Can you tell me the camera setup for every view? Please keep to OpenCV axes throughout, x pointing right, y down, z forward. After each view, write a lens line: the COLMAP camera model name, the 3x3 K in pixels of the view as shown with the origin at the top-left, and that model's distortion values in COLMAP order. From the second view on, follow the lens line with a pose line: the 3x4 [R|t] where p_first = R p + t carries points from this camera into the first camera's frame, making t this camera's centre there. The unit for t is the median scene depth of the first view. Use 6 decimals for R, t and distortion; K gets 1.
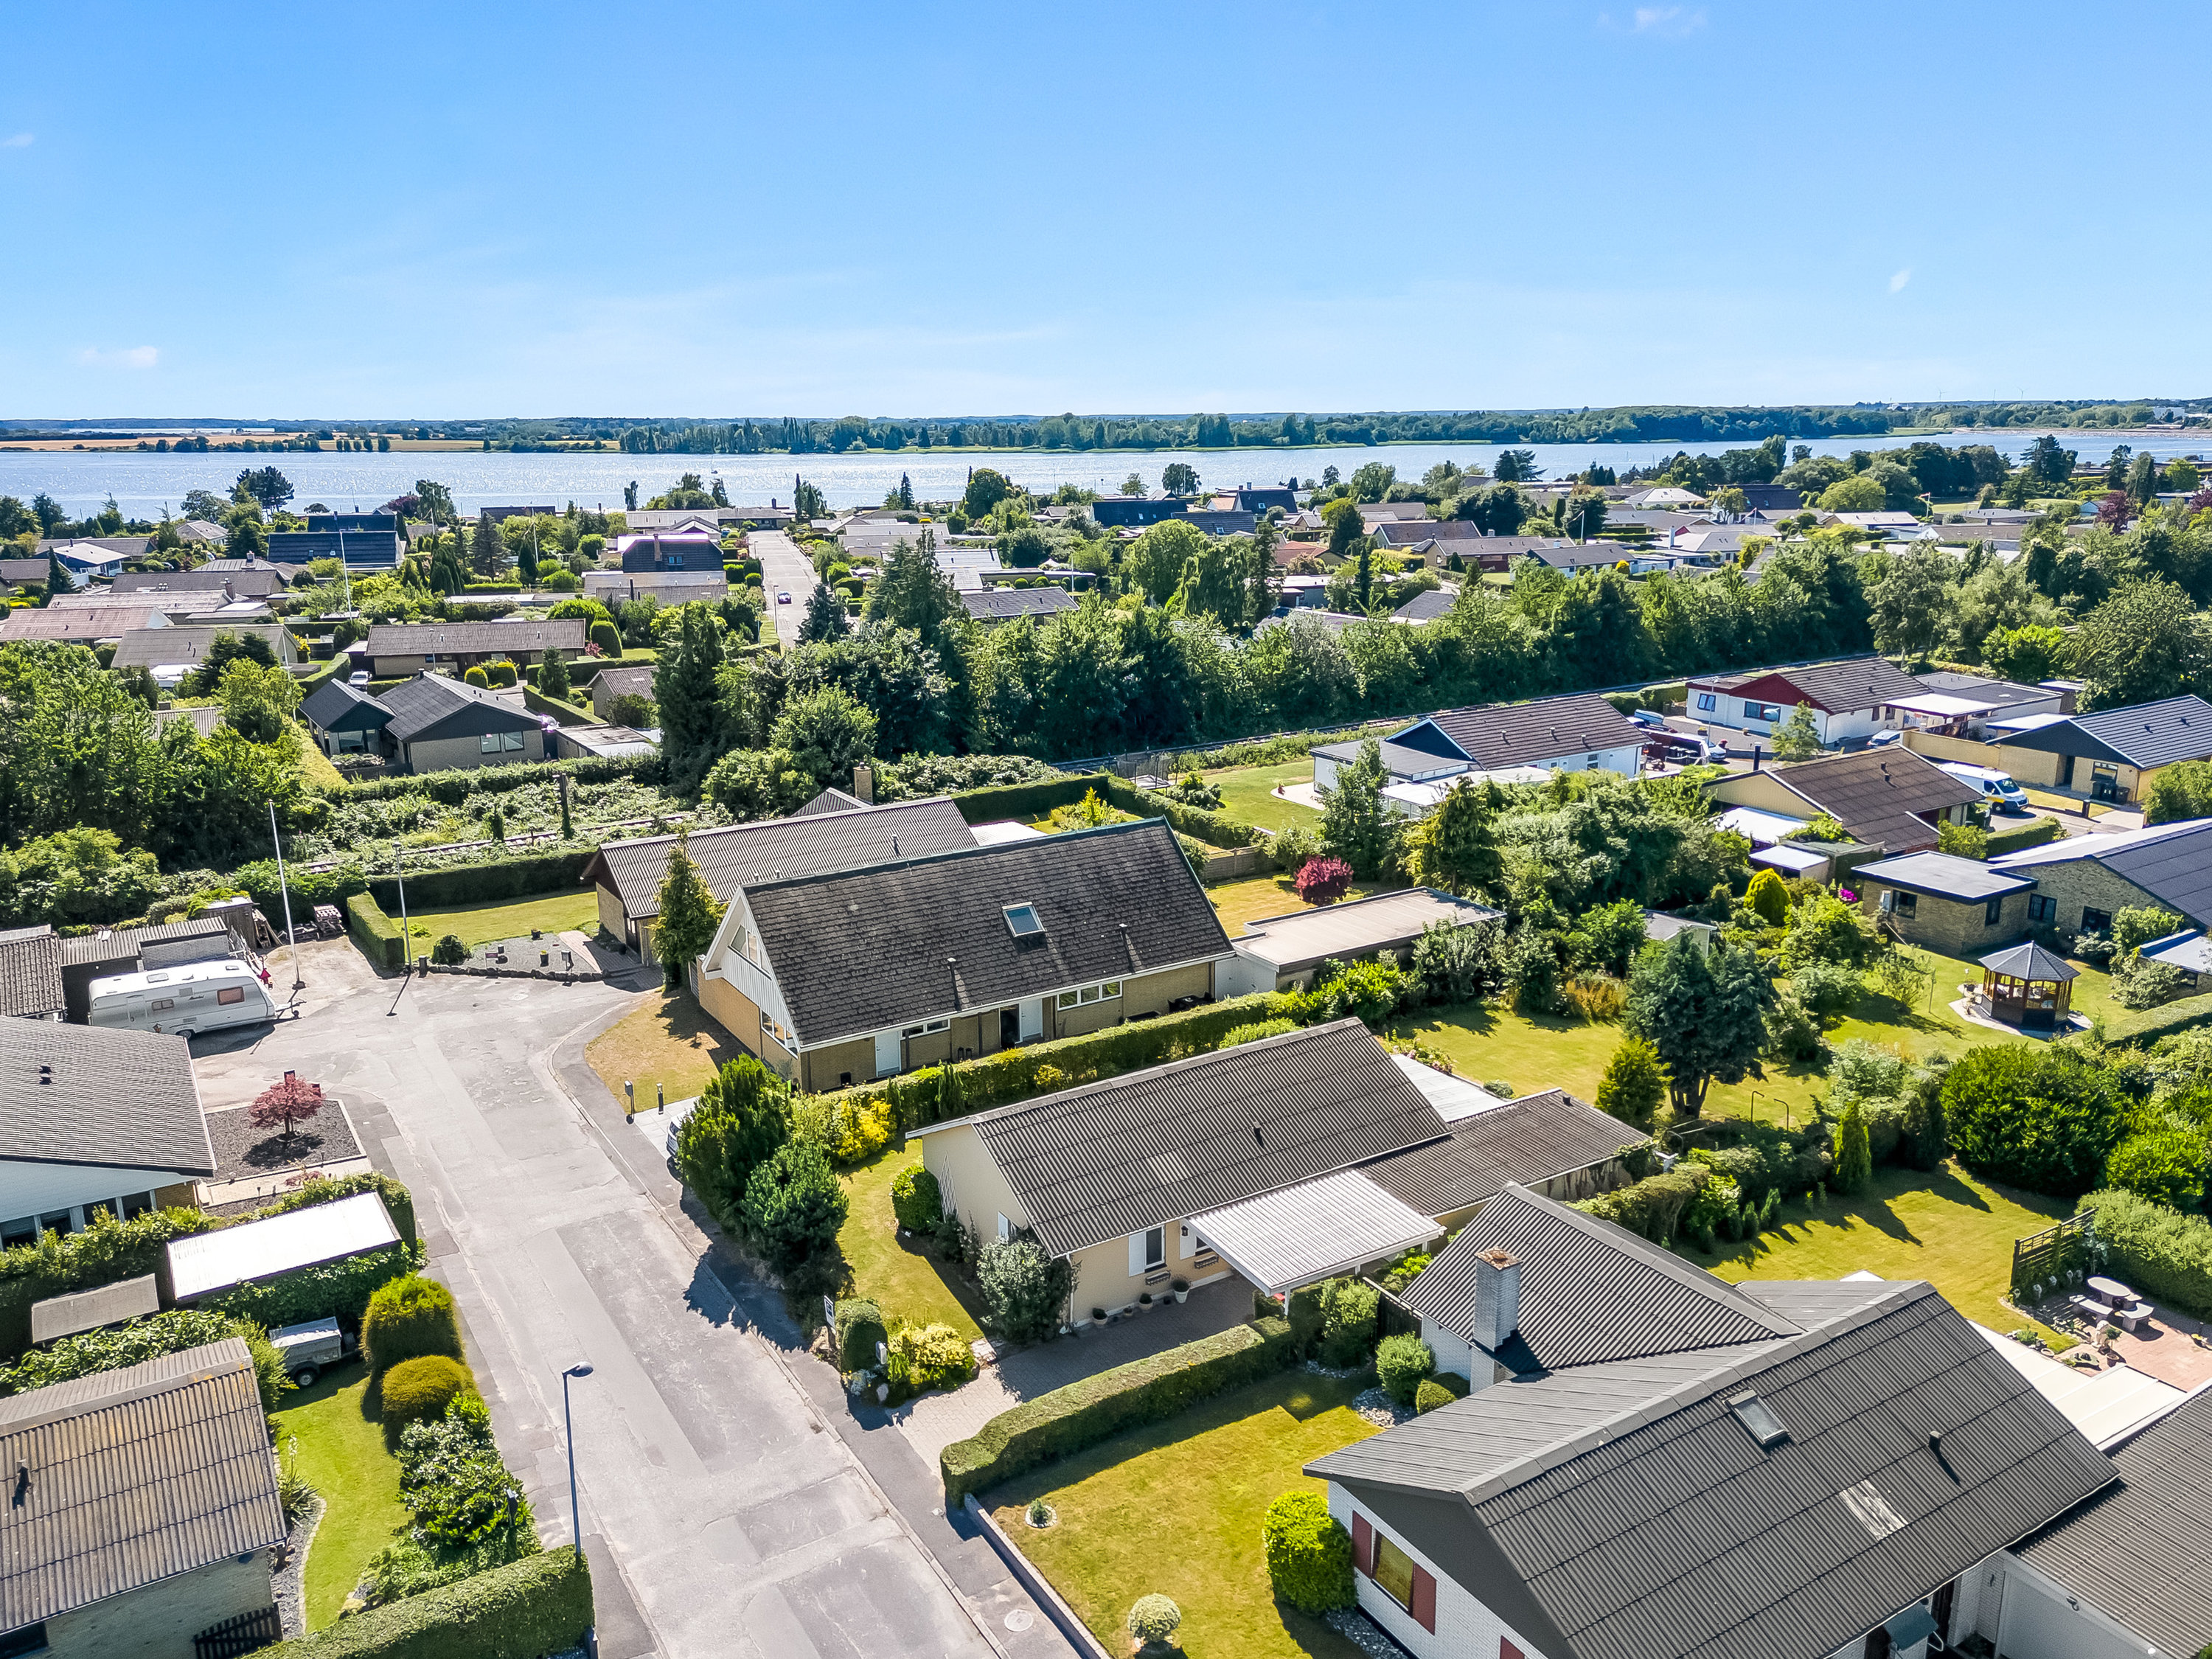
lens RADIAL K [[1612.9, 0, 1106.0], [0, 1612.9, 829.5], [0, 0, 1]] dist [0.073043, -0.064881]
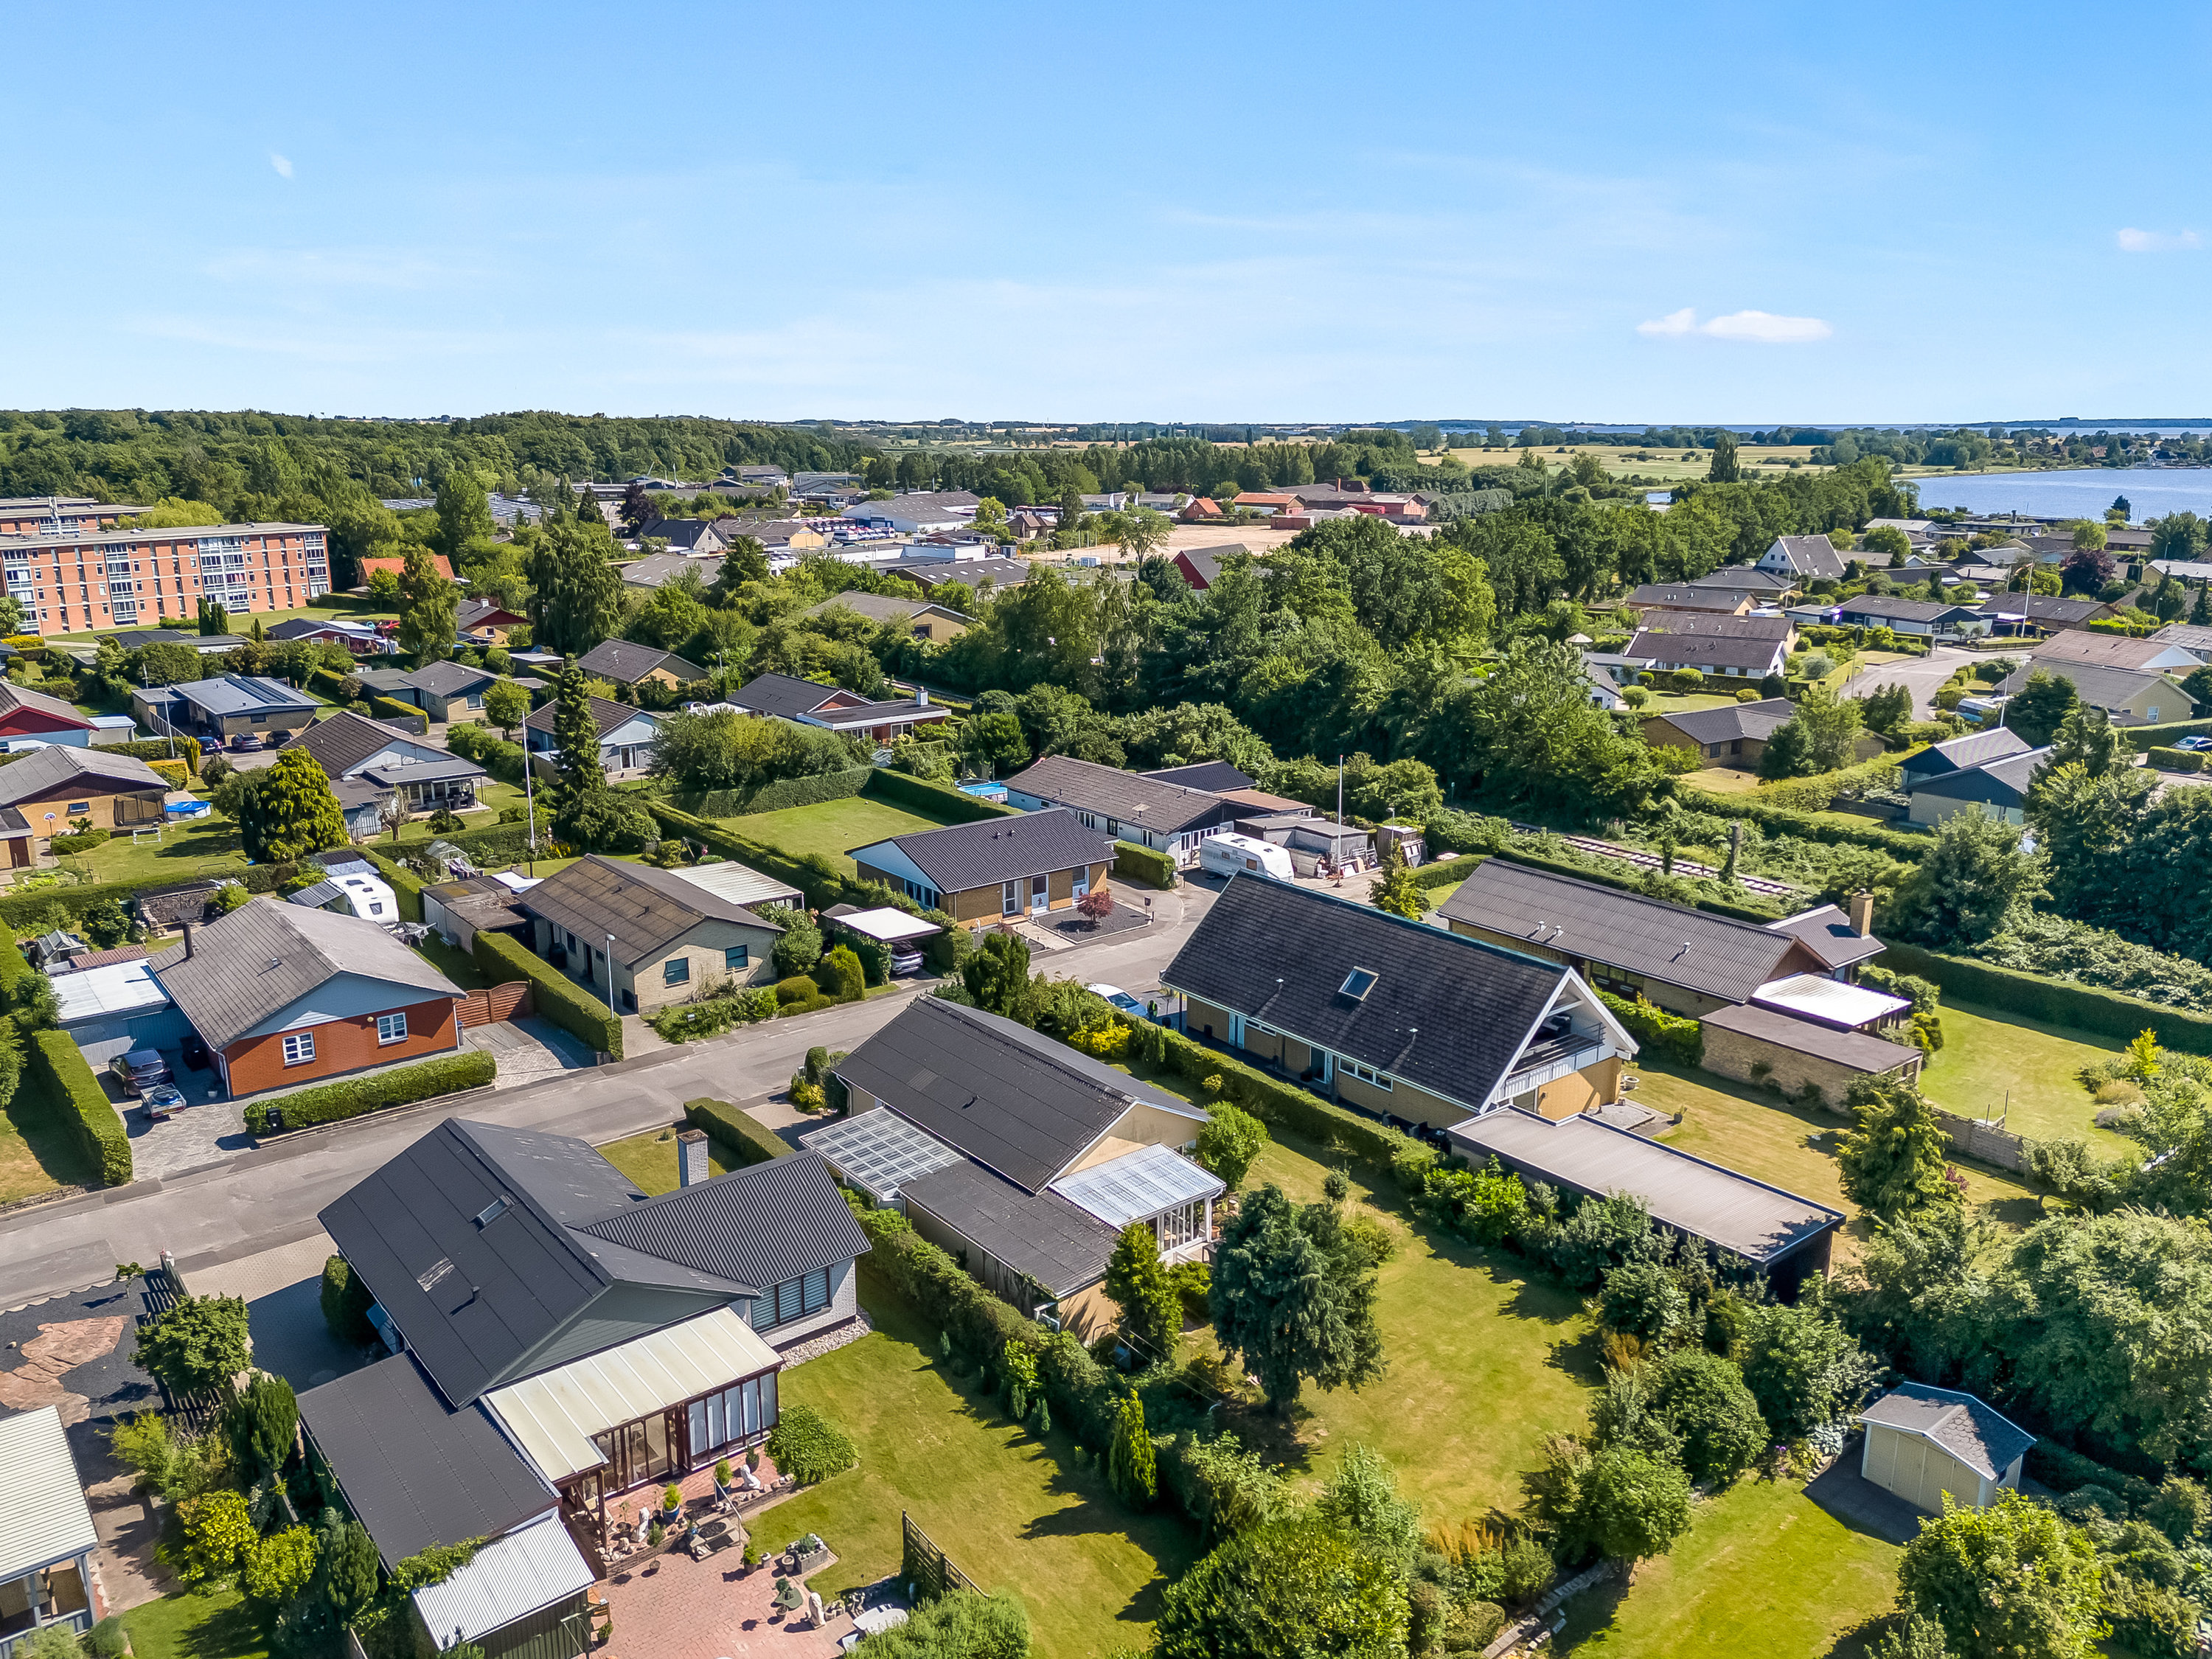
lens RADIAL K [[1612.9, 0, 1106.0], [0, 1612.9, 829.5], [0, 0, 1]] dist [0.073043, -0.064881]
pose [[0.130830, 0.252534, -0.958702, 0.797939], [-0.251344, 0.943870, 0.214328, -0.196377], [0.959015, 0.212924, 0.186959, 0.509083]]
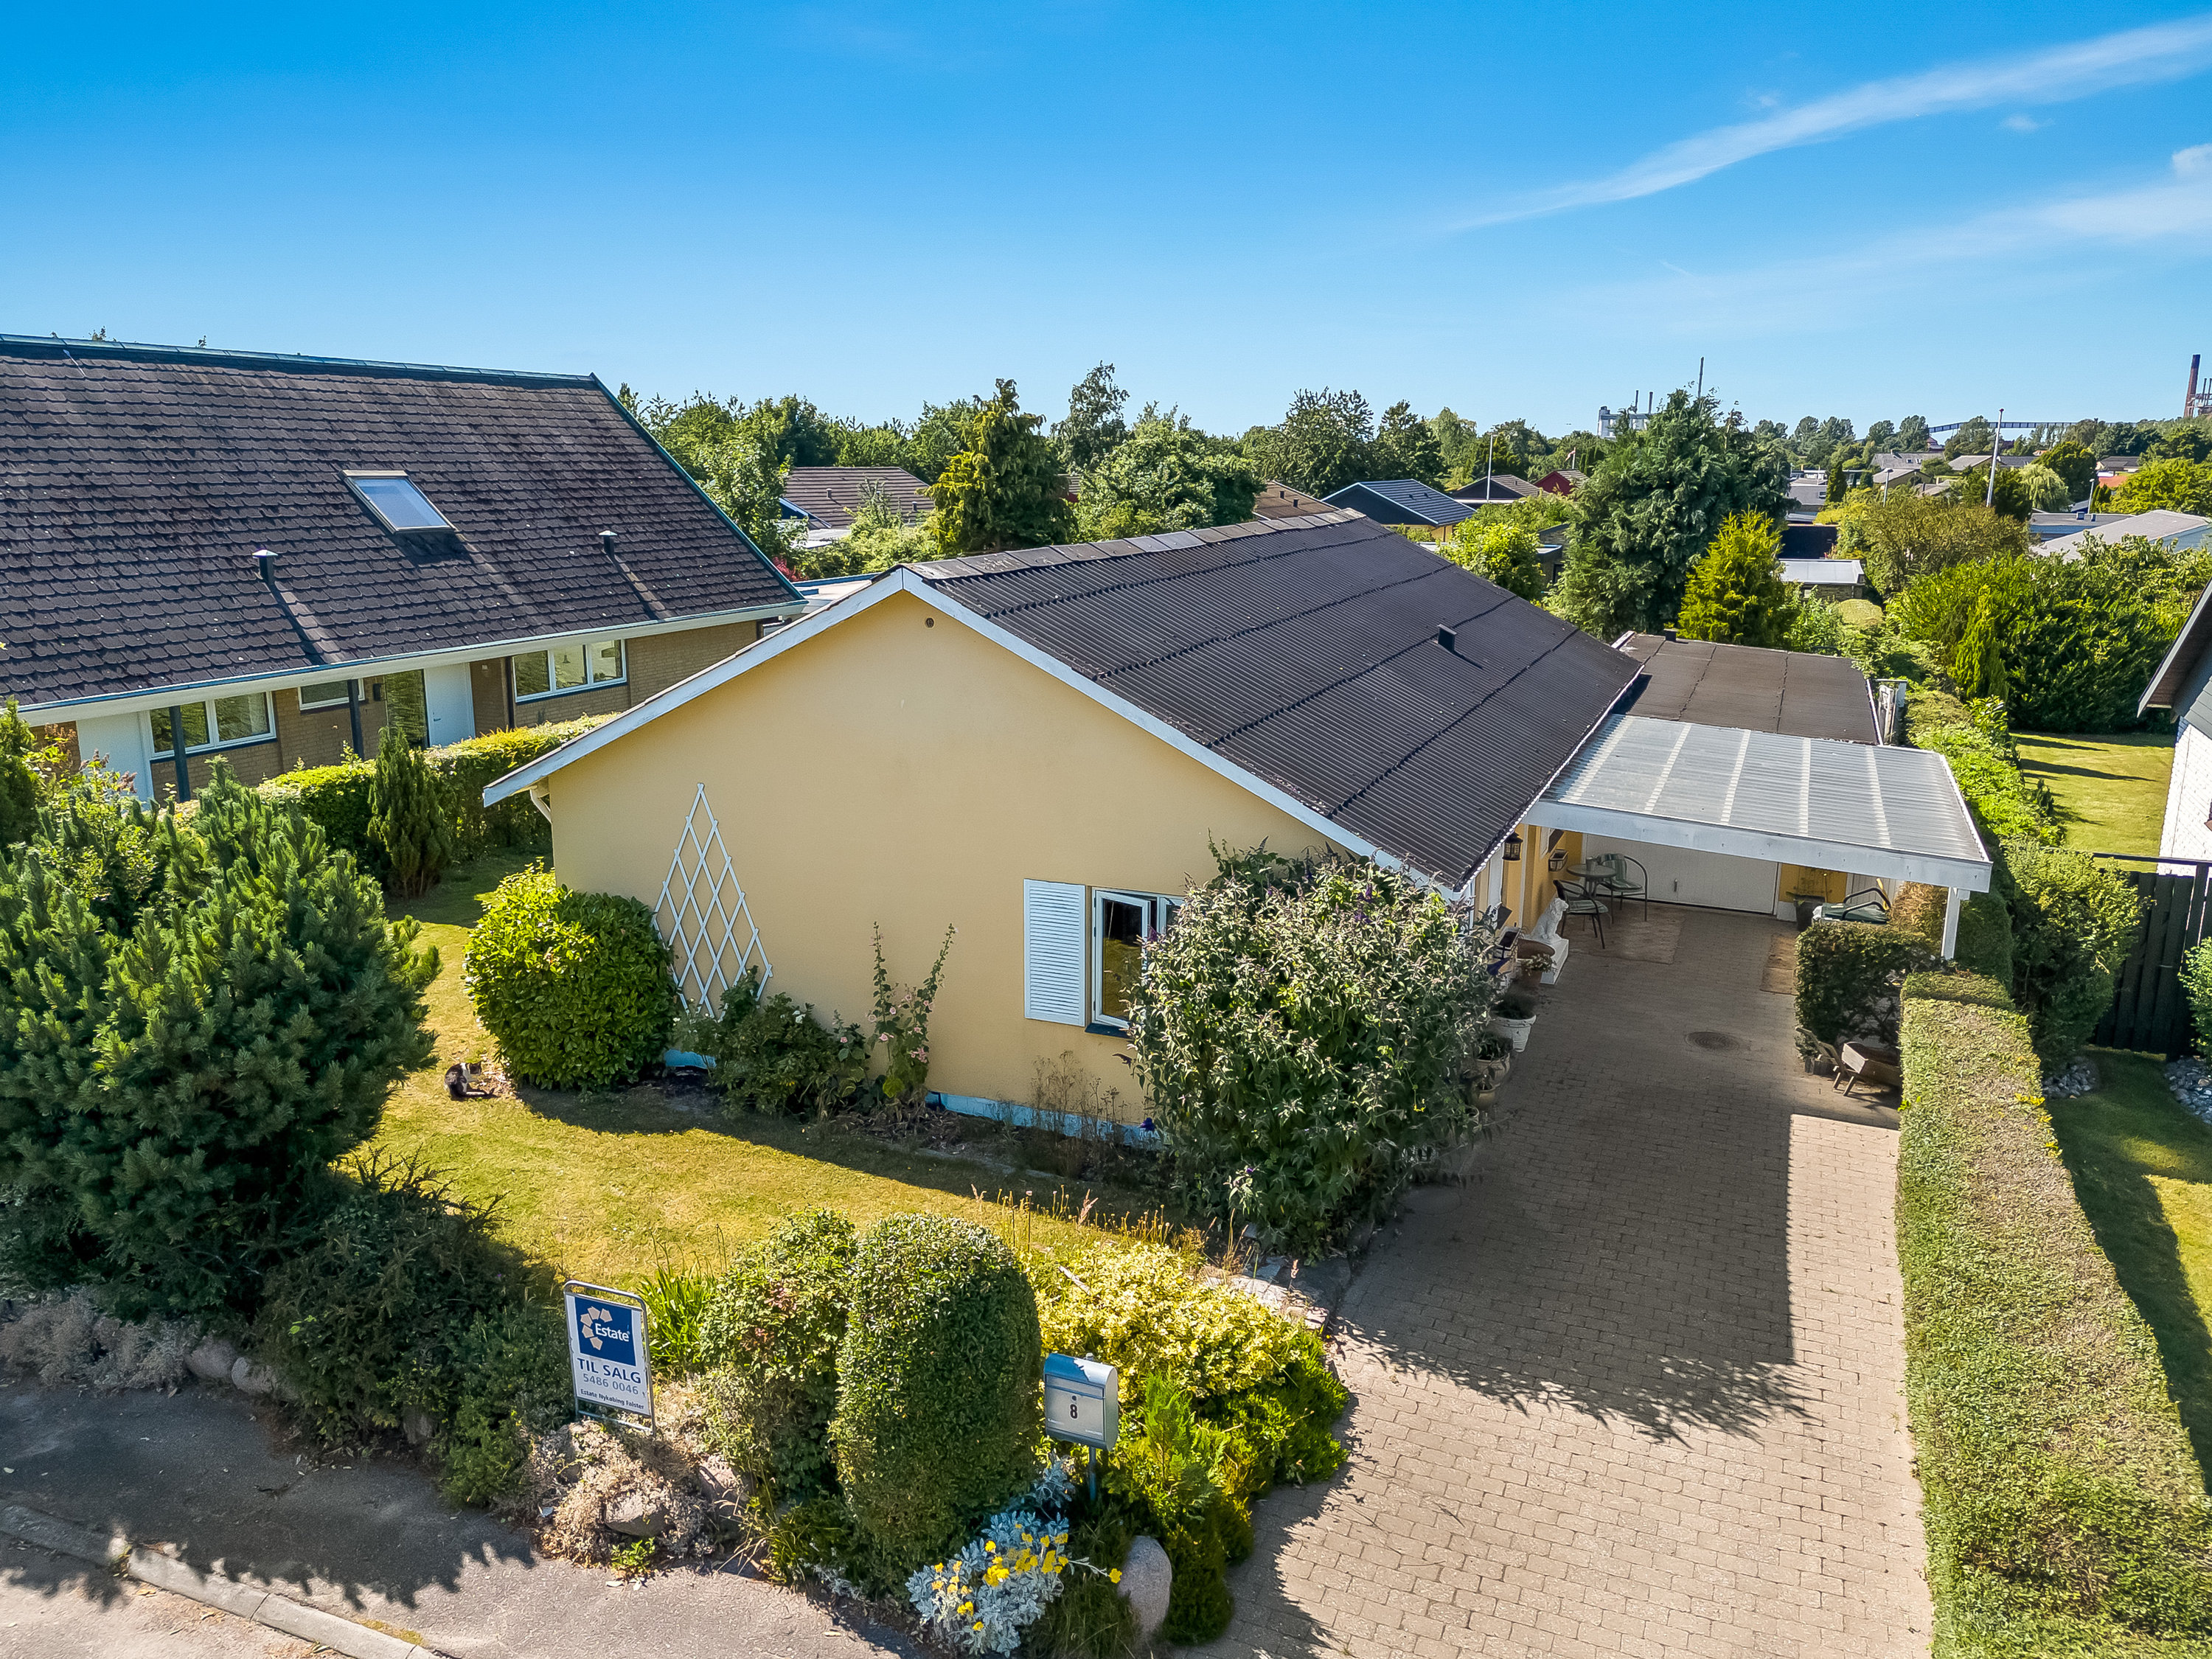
lens RADIAL K [[1612.9, 0, 1106.0], [0, 1612.9, 829.5], [0, 0, 1]] dist [0.073043, -0.064881]
pose [[0.810172, -0.110643, 0.575656, -0.134856], [0.123367, 0.992214, 0.017082, 0.134269], [-0.573064, 0.057178, 0.817514, 0.449664]]
